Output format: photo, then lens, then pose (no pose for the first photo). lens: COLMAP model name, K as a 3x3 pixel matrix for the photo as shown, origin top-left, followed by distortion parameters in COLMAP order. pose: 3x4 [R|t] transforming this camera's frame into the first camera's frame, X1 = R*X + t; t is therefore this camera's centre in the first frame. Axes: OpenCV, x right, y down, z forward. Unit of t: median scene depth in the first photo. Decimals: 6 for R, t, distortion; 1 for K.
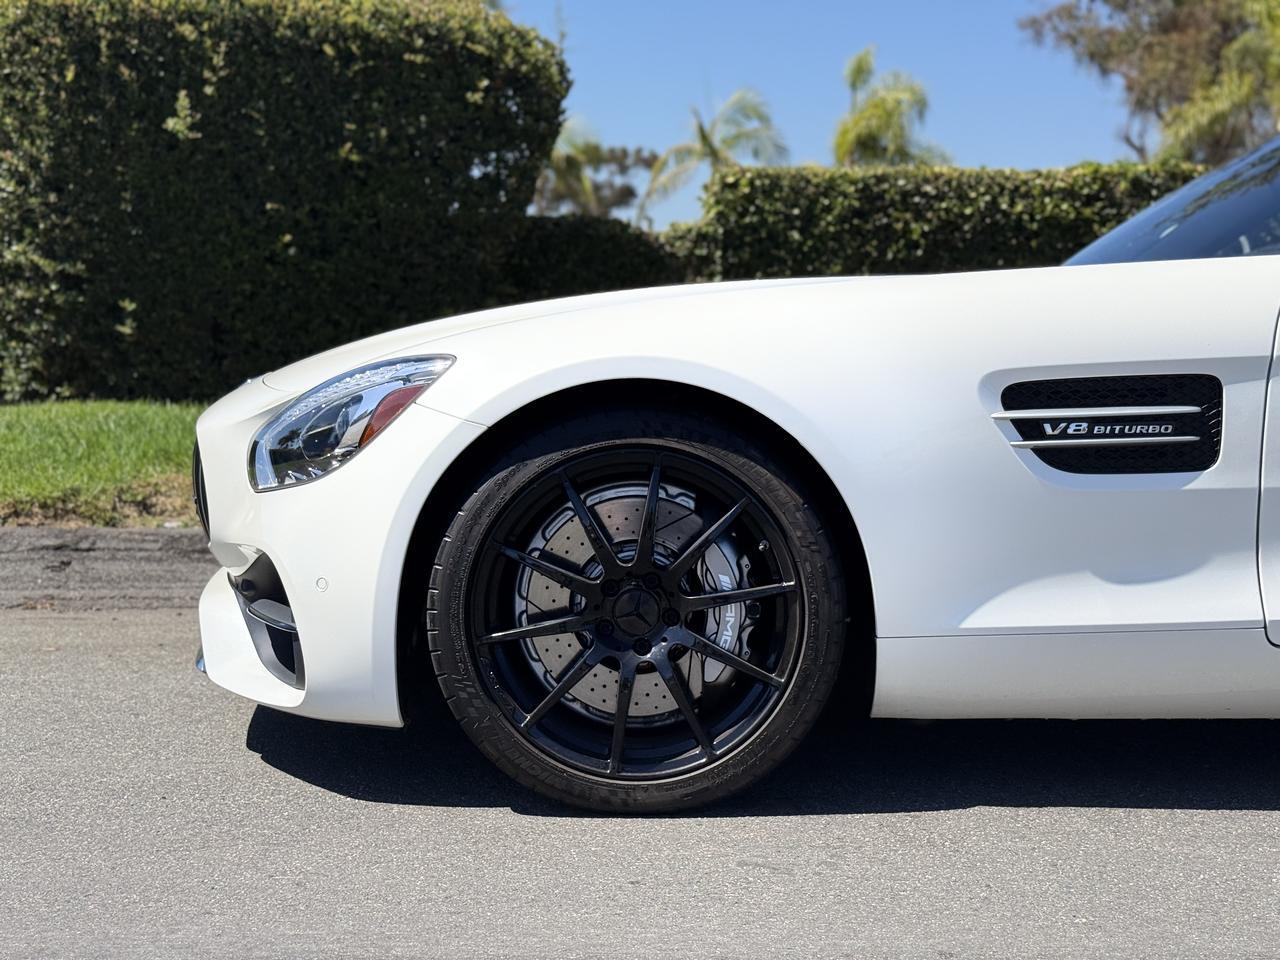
lens RADIAL K [[1817.0, 0, 627.4], [0, 1817.0, 491.6], [0, 0, 1]] dist [0.132931, 0.000000]
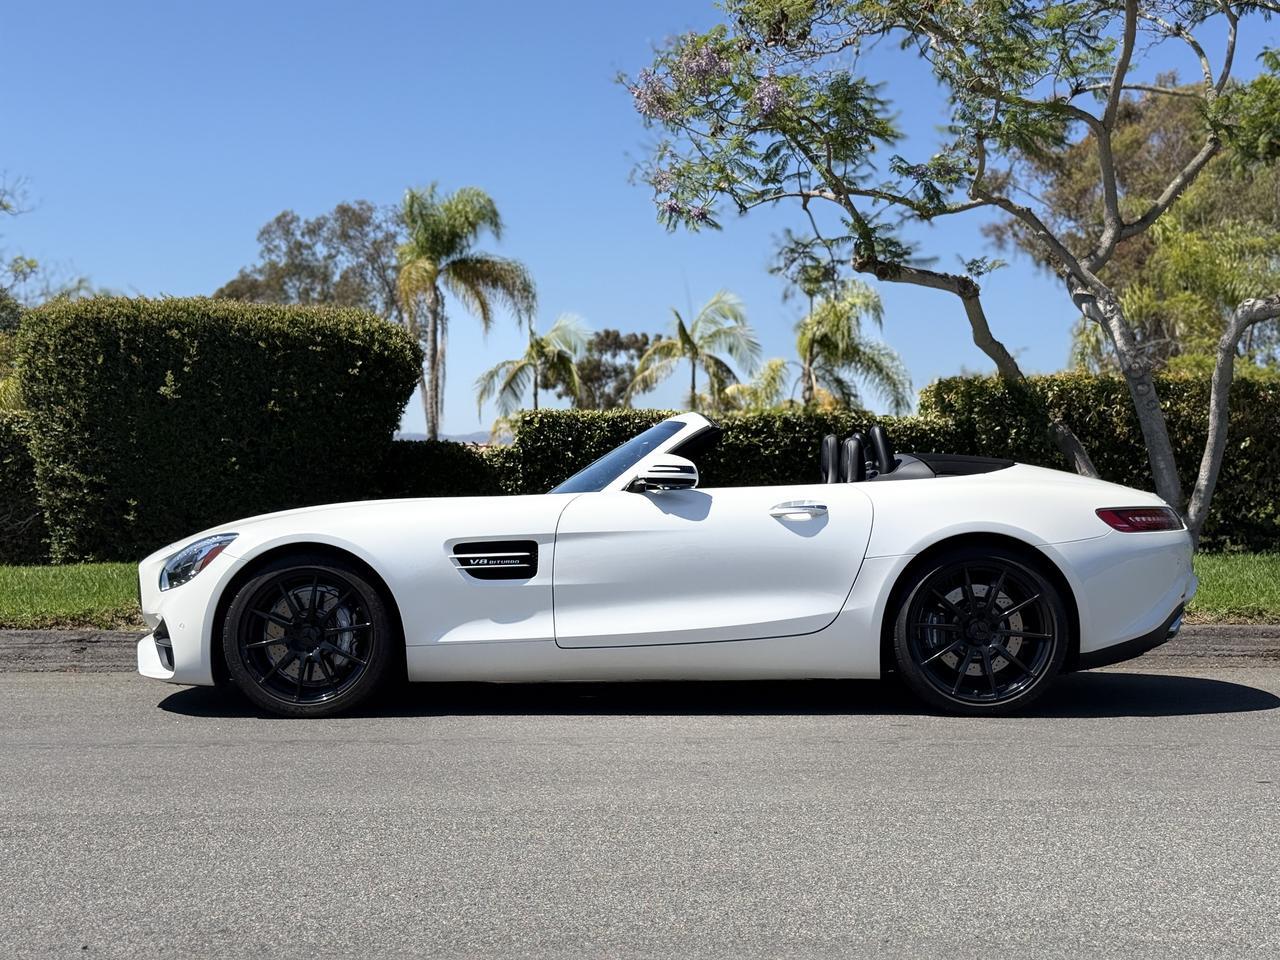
lens RADIAL K [[1817.0, 0, 642.1], [0, 1817.0, 485.8], [0, 0, 1]] dist [0.132931, 0.000000]
pose [[0.999929, -0.002749, -0.011616, 0.172049], [0.001577, 0.995016, -0.099702, 0.039136], [0.011832, 0.099677, 0.994950, -0.525336]]
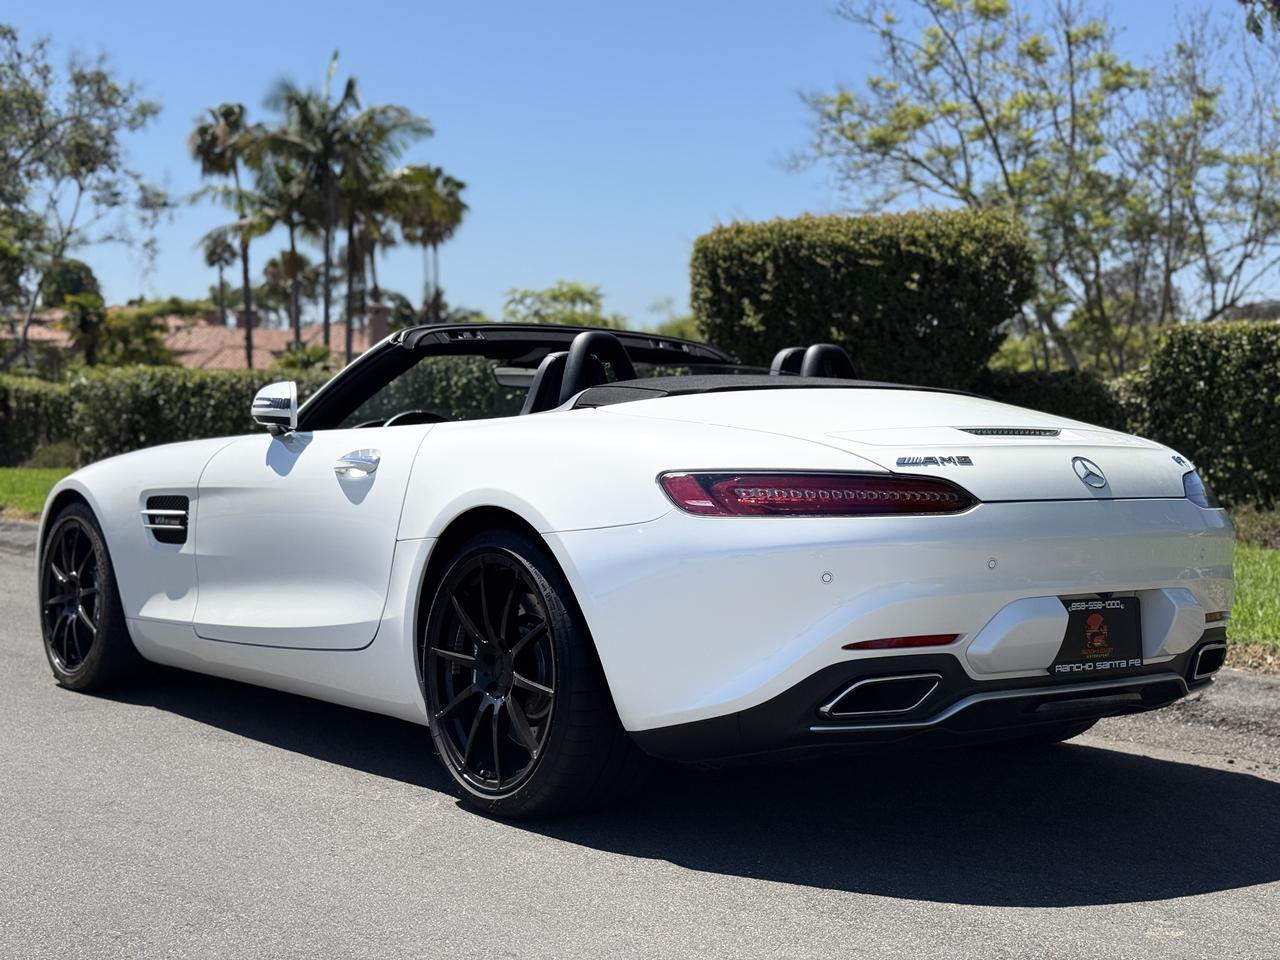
lens RADIAL K [[1817.0, 0, 630.9], [0, 1817.0, 466.8], [0, 0, 1]] dist [0.132931, 0.000000]
pose [[0.616702, 0.017454, -0.787003, 0.756469], [-0.080816, 0.995875, -0.041241, -0.018226], [0.783038, 0.089036, 0.615569, 0.055543]]
